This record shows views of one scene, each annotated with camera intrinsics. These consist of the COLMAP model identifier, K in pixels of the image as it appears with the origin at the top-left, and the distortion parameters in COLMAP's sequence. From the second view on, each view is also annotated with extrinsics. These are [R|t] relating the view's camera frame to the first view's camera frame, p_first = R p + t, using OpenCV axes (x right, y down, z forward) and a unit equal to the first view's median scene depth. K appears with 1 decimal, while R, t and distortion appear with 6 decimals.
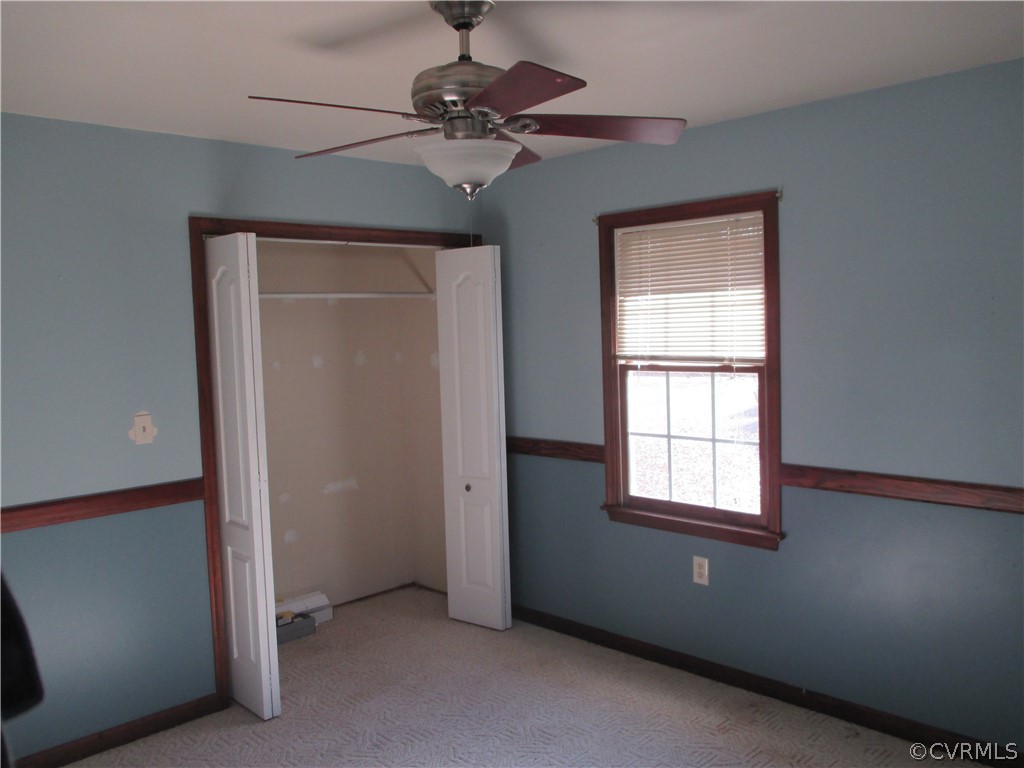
lens RADIAL K [[872.8, 0, 510.0], [0, 872.8, 383.2], [0, 0, 1]] dist [-0.004440, 0.006631]
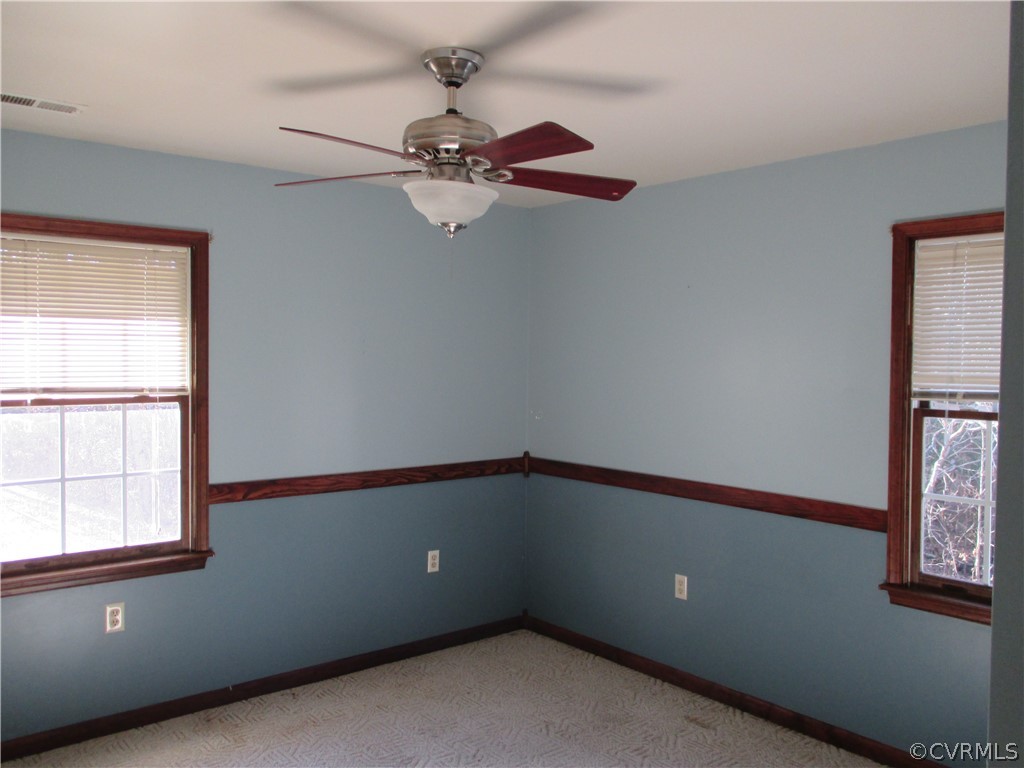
lens RADIAL K [[872.8, 0, 510.7], [0, 872.8, 378.6], [0, 0, 1]] dist [-0.004440, 0.006631]
pose [[0.077650, 0.001909, 0.996979, -0.719545], [0.054107, 0.998516, -0.006126, -0.011826], [-0.995511, 0.054420, 0.077432, 0.527933]]
